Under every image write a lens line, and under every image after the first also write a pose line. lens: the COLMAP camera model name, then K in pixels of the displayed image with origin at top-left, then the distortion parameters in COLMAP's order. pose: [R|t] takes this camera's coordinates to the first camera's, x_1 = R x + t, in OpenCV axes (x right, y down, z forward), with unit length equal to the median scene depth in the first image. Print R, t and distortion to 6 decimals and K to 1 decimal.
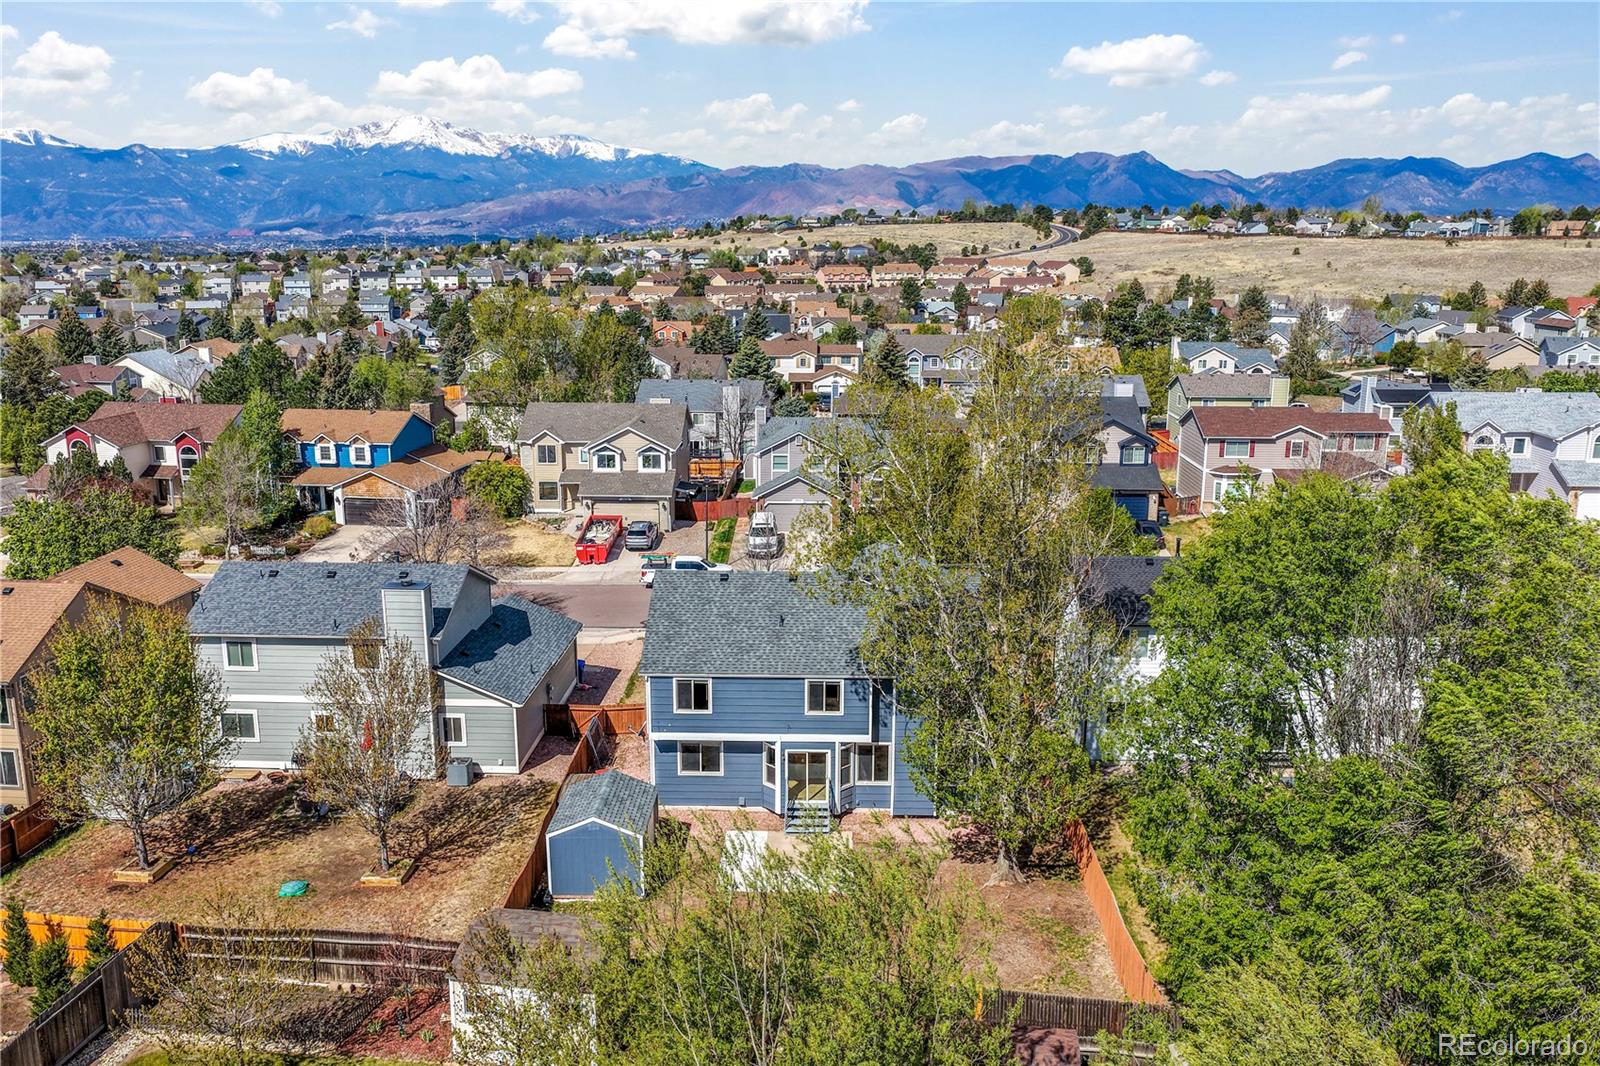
lens RADIAL K [[1342.1, 0, 802.7], [0, 1342.1, 536.3], [0, 0, 1]] dist [-0.012840, 0.034851]
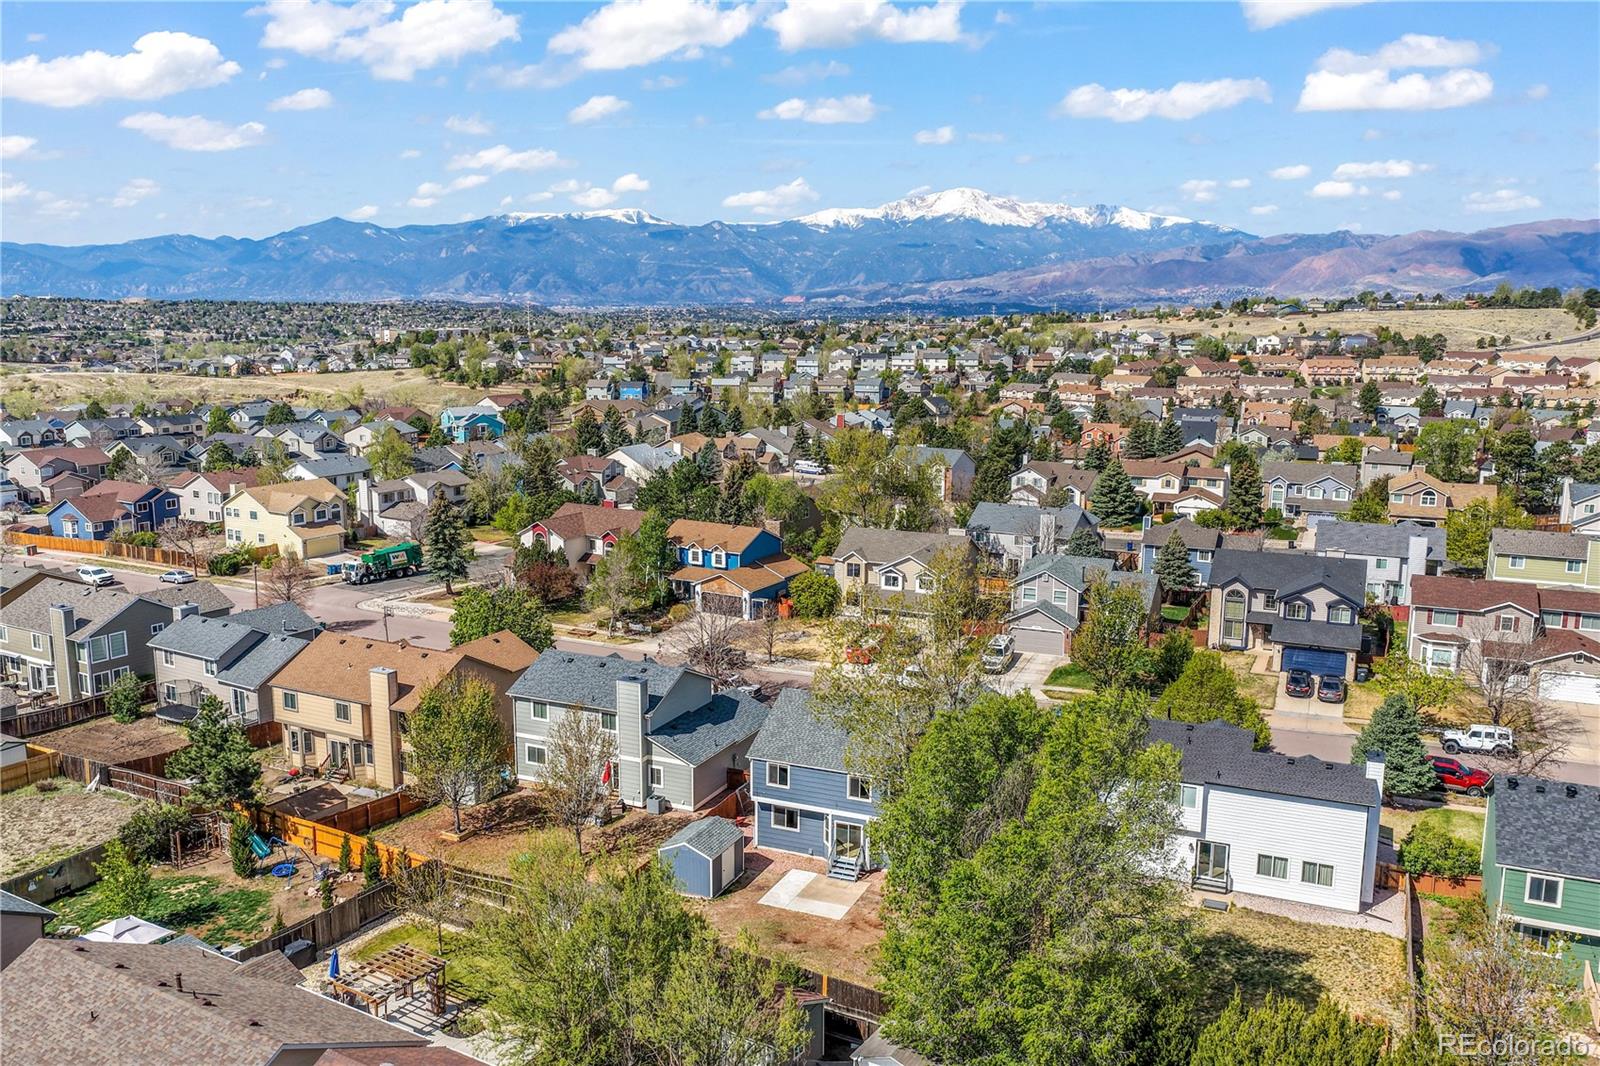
lens RADIAL K [[1342.1, 0, 797.2], [0, 1342.1, 532.2], [0, 0, 1]] dist [-0.012840, 0.034851]
pose [[0.925834, 0.069375, -0.371508, 0.226288], [-0.088156, 0.995533, -0.033788, -0.049289], [0.367504, 0.064033, 0.927815, -0.194010]]
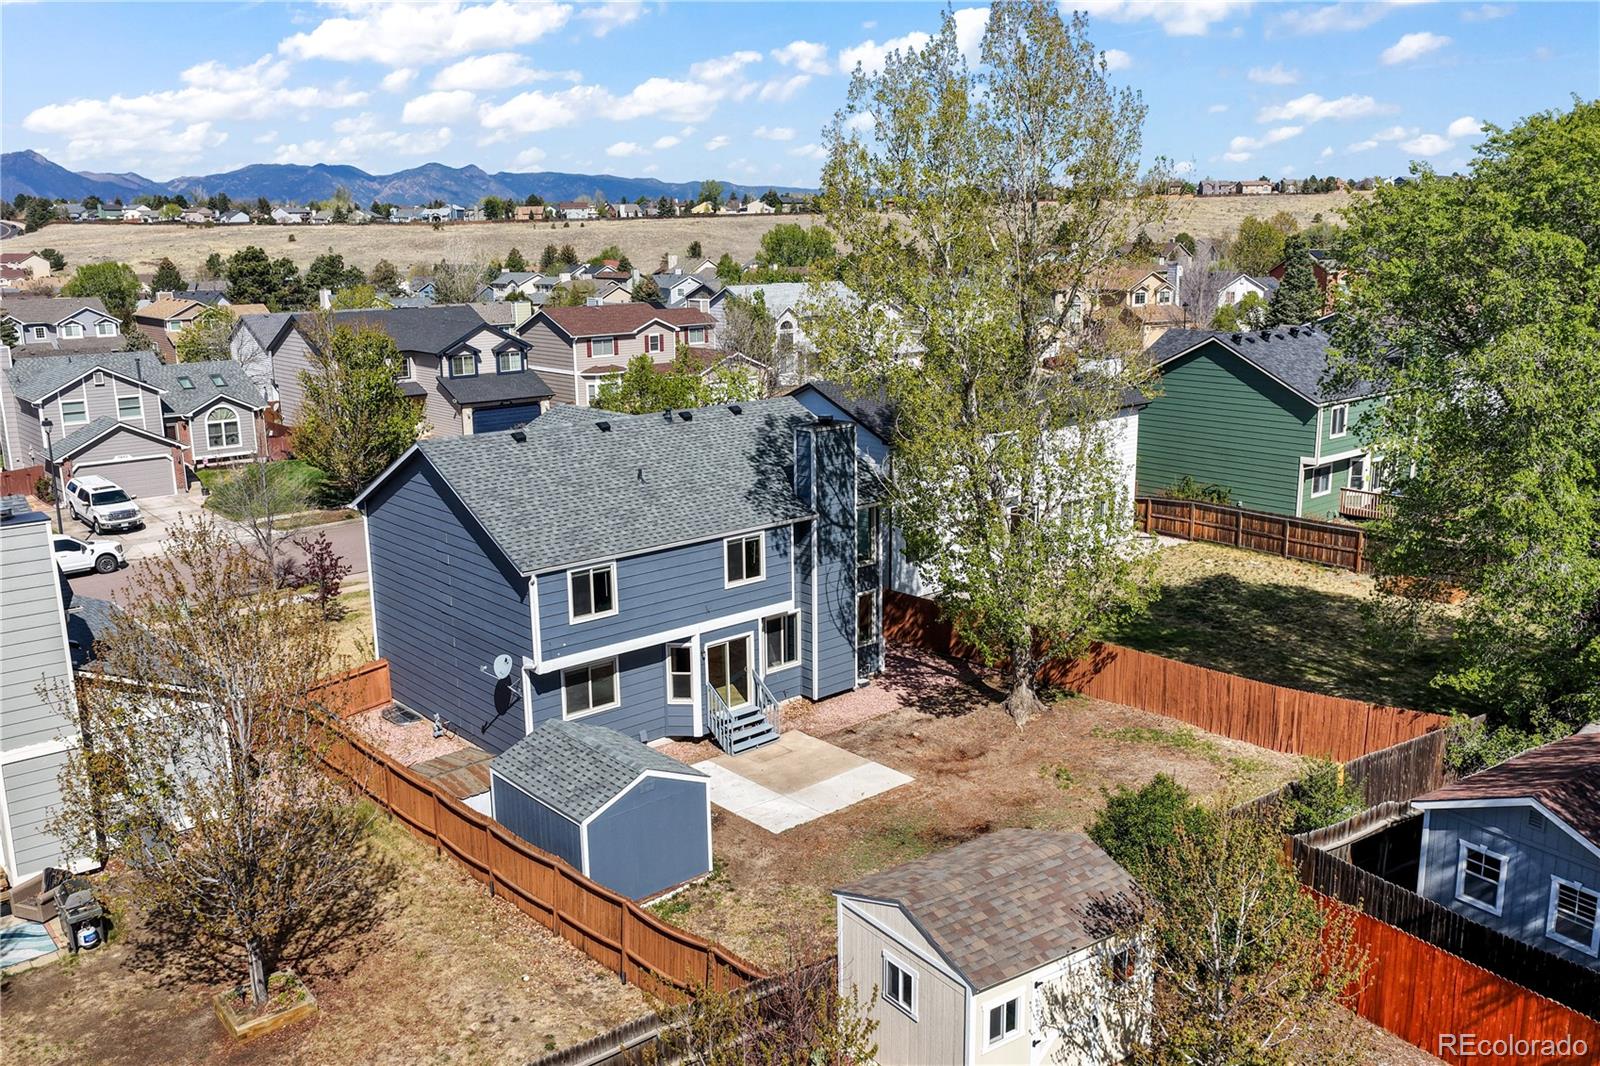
lens RADIAL K [[1342.1, 0, 802.3], [0, 1342.1, 531.1], [0, 0, 1]] dist [-0.012840, 0.034851]
pose [[0.731891, -0.159804, 0.662419, -0.210194], [0.165652, 0.984676, 0.054521, 0.032600], [-0.660981, 0.069827, 0.747147, 0.200166]]
